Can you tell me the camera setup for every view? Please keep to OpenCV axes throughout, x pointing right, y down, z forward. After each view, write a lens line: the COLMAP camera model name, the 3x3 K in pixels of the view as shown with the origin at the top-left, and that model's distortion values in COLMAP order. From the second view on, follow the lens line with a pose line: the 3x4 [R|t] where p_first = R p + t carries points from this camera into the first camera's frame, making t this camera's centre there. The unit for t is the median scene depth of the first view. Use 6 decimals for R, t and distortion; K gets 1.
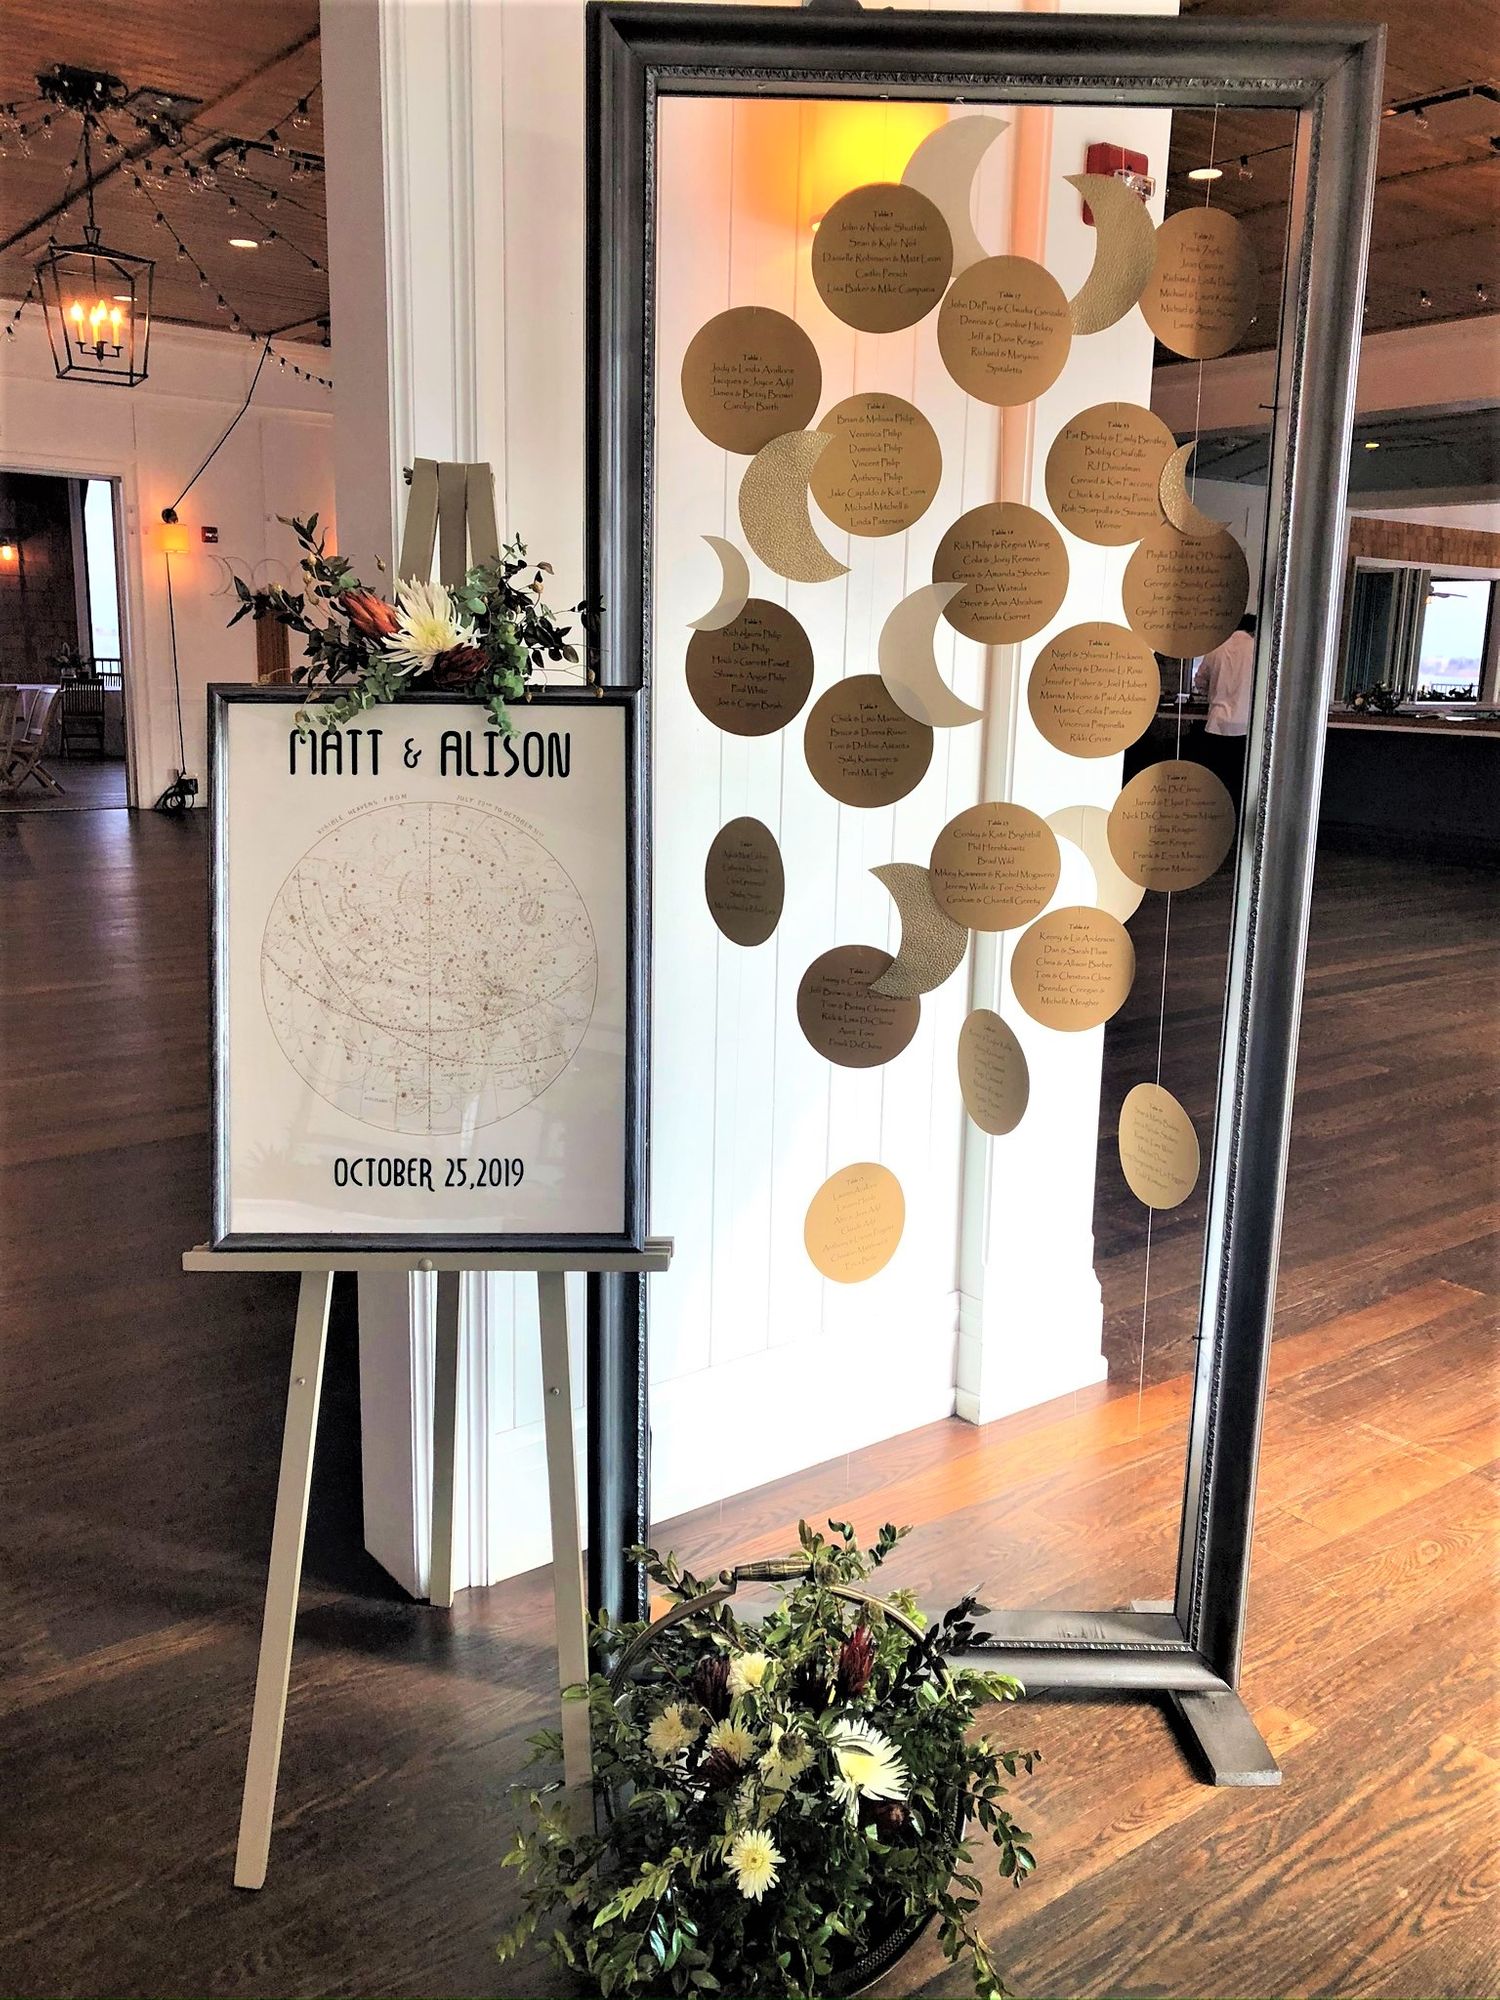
lens RADIAL K [[1640.6, 0, 757.9], [0, 1640.6, 994.2], [0, 0, 1]] dist [0.077419, -0.107241]
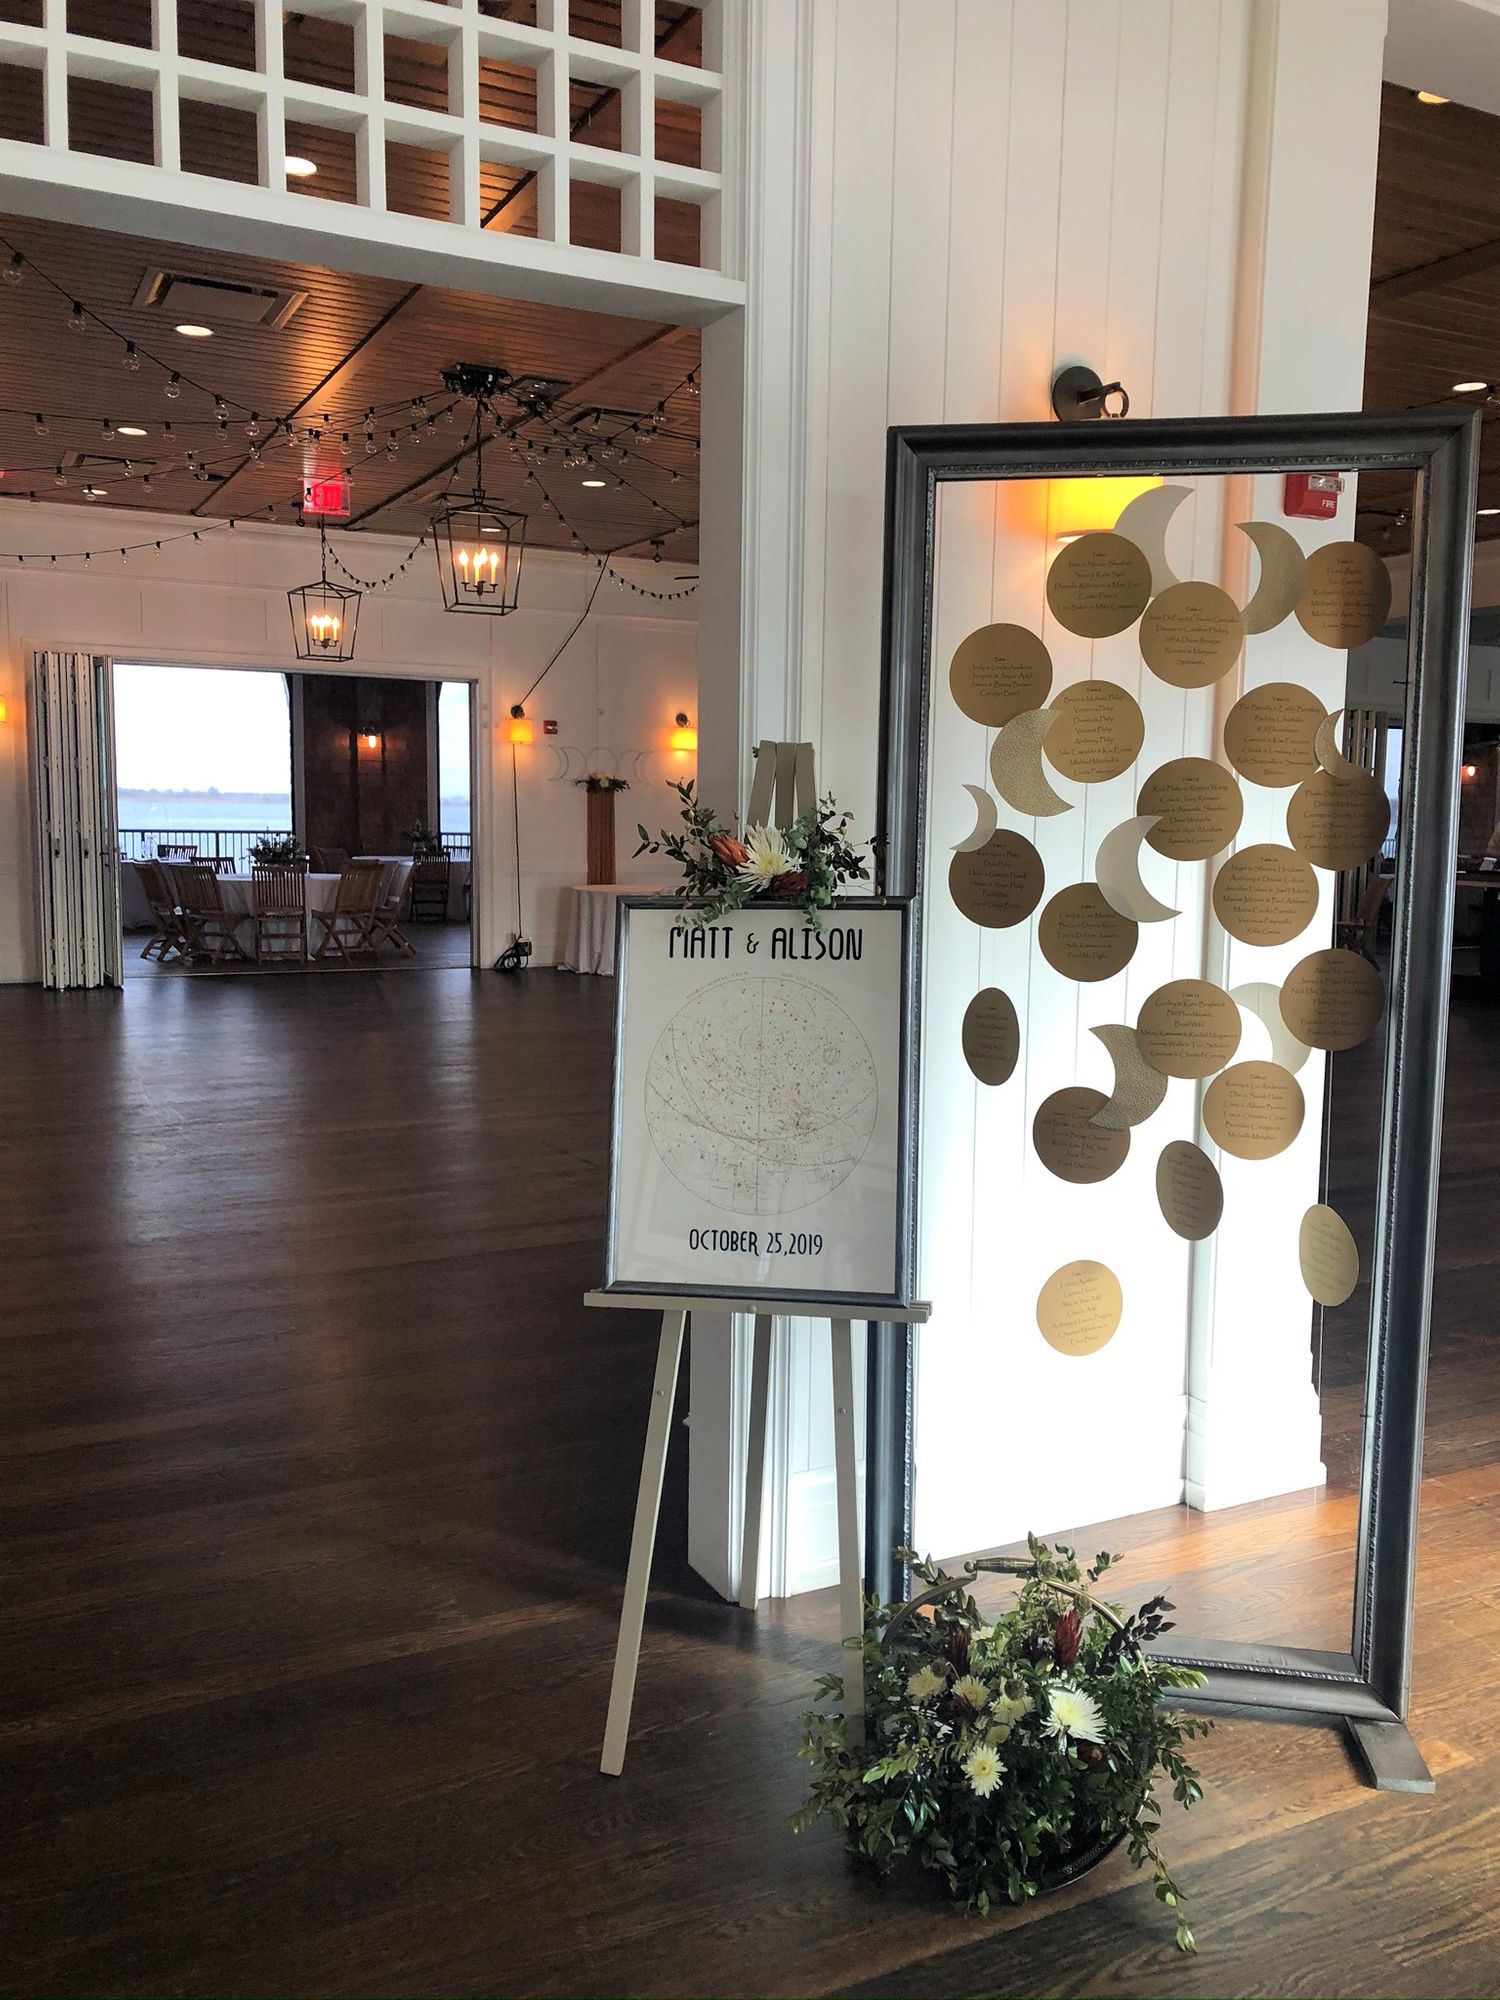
lens RADIAL K [[1640.6, 0, 757.9], [0, 1640.6, 994.2], [0, 0, 1]] dist [0.077419, -0.107241]
pose [[0.984412, 0.010943, -0.175536, 0.039940], [-0.027775, 0.995211, -0.093719, 0.027362], [0.173670, 0.097134, 0.980002, -0.345575]]
